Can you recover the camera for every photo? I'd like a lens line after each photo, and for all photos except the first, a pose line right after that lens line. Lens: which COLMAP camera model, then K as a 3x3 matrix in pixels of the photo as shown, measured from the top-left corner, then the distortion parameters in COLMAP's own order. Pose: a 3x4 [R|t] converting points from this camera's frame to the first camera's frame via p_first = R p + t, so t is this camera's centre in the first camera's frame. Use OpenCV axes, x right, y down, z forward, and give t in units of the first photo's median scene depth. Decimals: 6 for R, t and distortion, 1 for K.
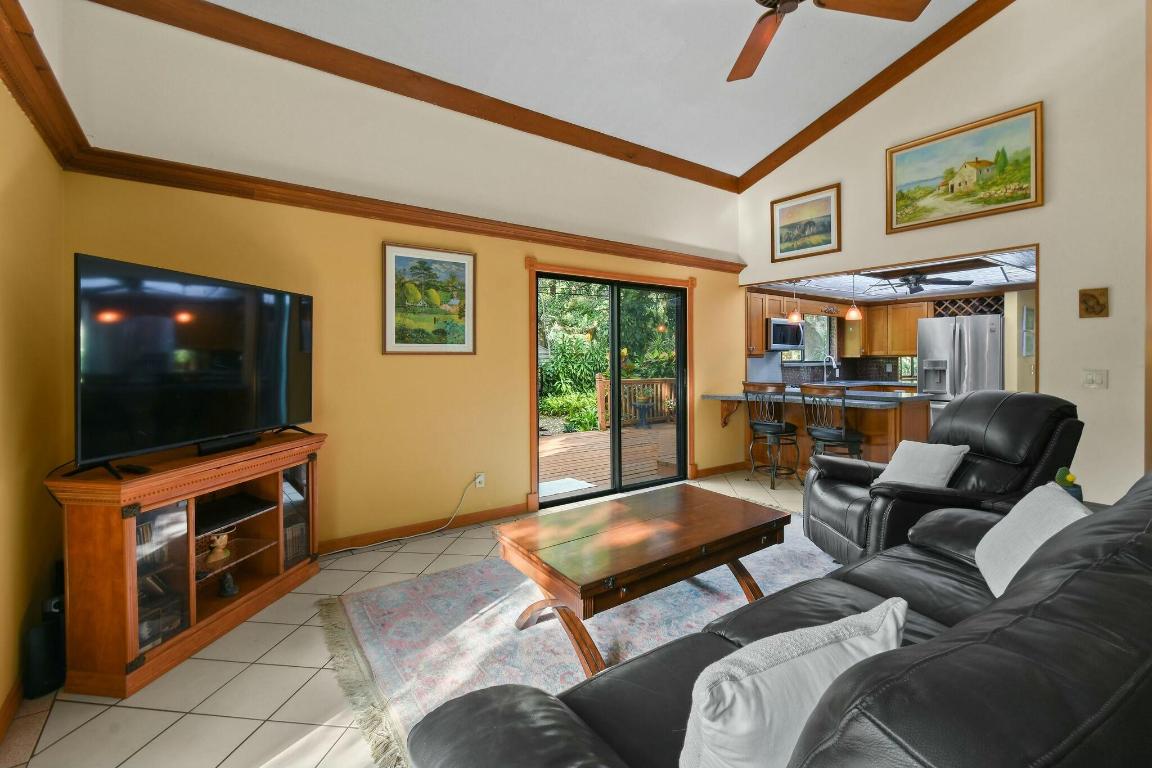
lens RADIAL K [[518.9, 0, 573.3], [0, 518.9, 364.8], [0, 0, 1]] dist [-0.001042, 0.000351]
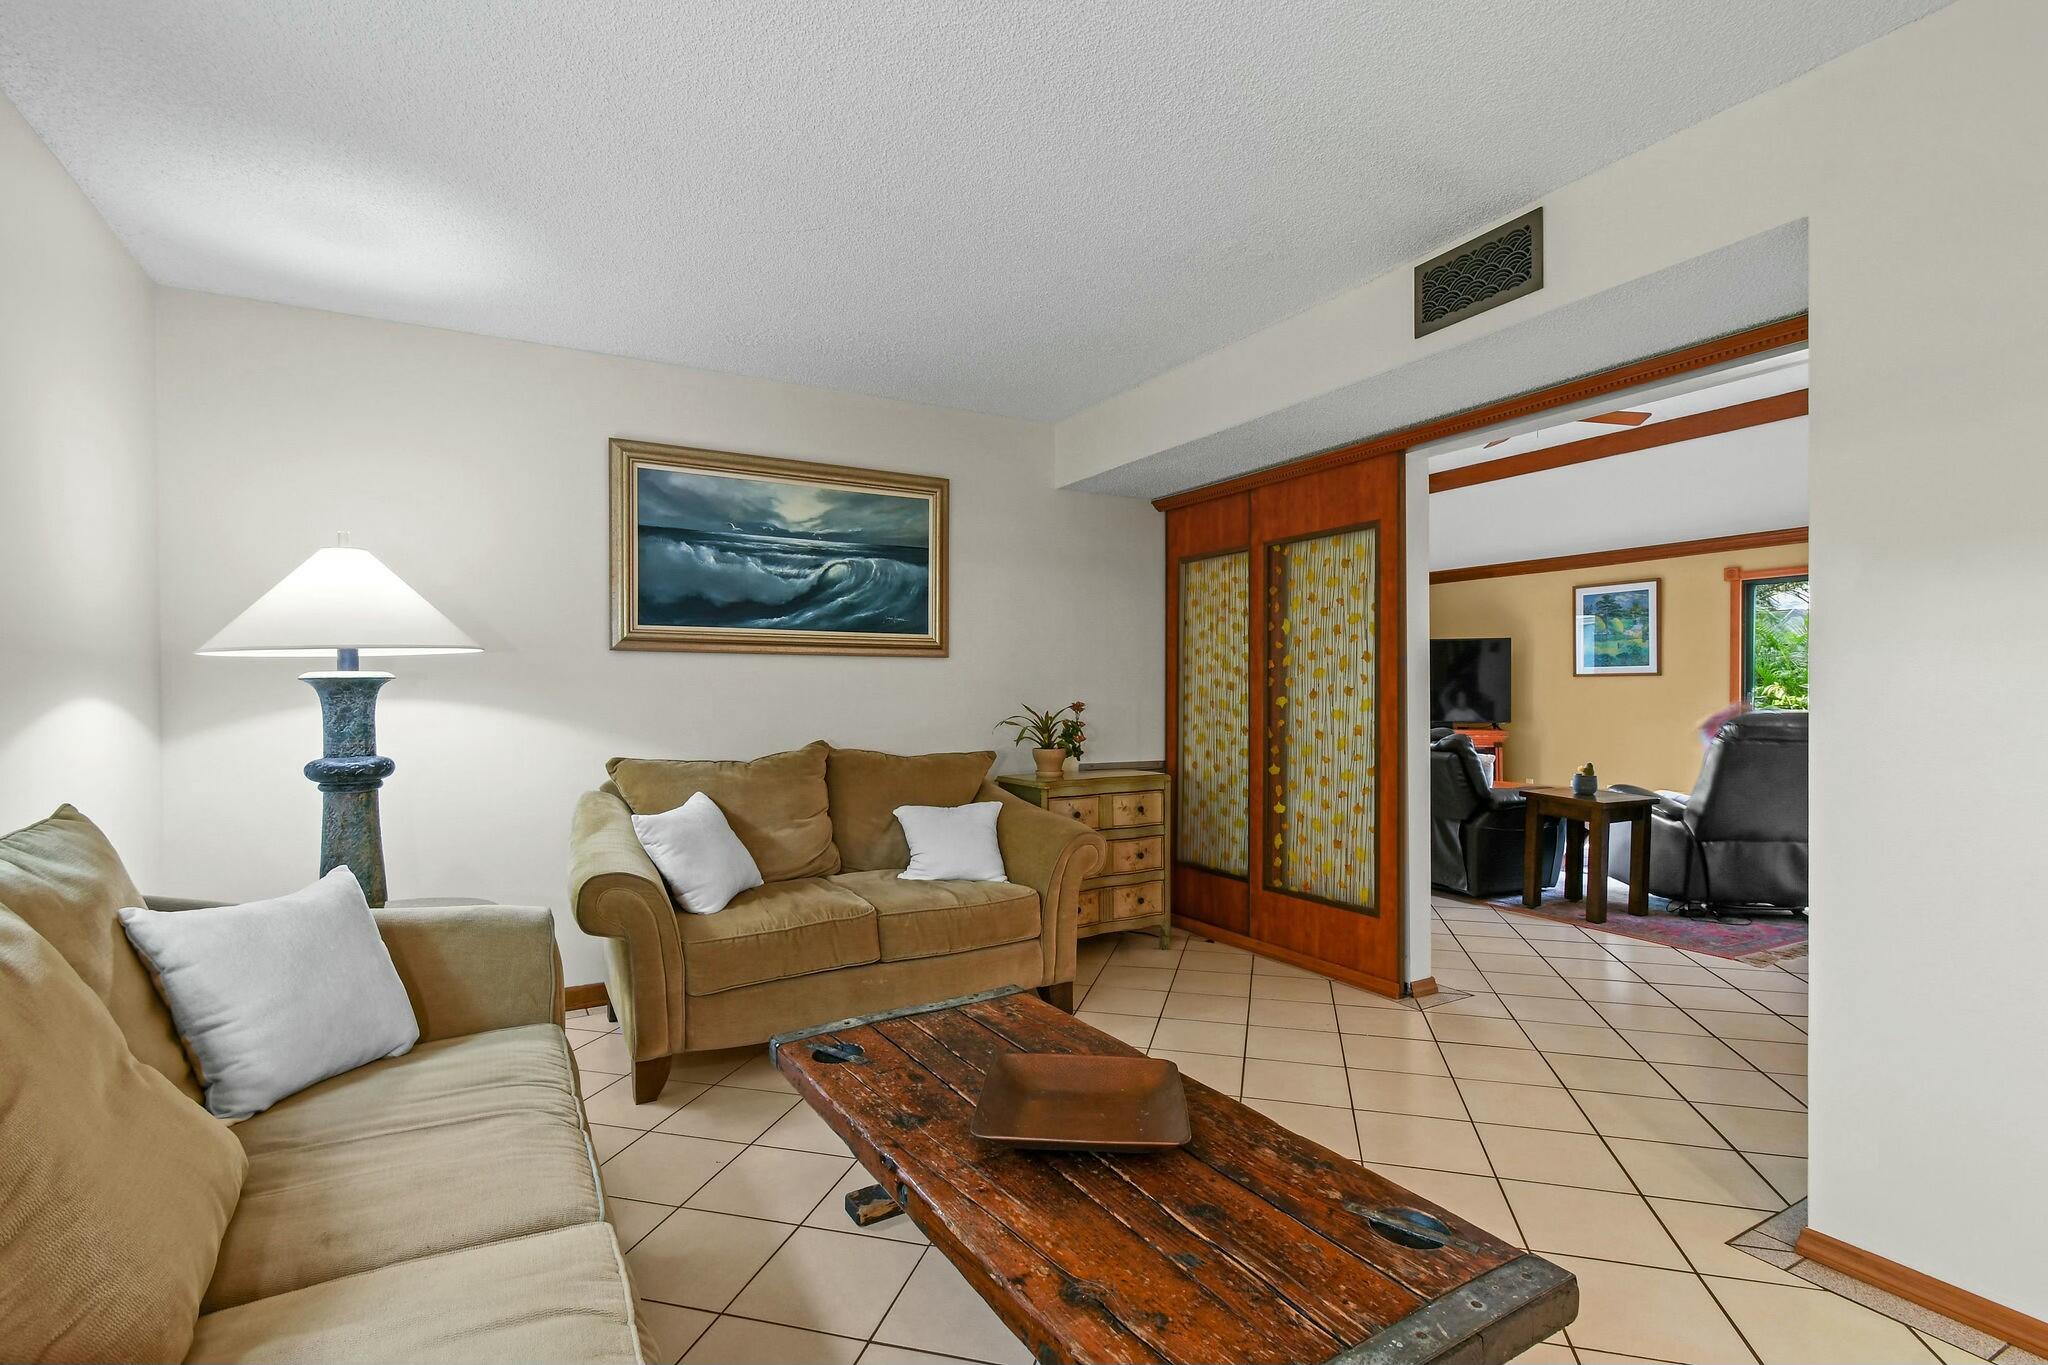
lens RADIAL K [[922.4, 0, 1036.6], [0, 922.4, 704.4], [0, 0, 1]] dist [-0.001042, 0.000351]
pose [[-0.086690, 0.021887, -0.995995, 1.807029], [-0.007282, 0.999718, 0.022602, 0.006289], [0.996209, 0.009212, -0.086506, -0.086766]]
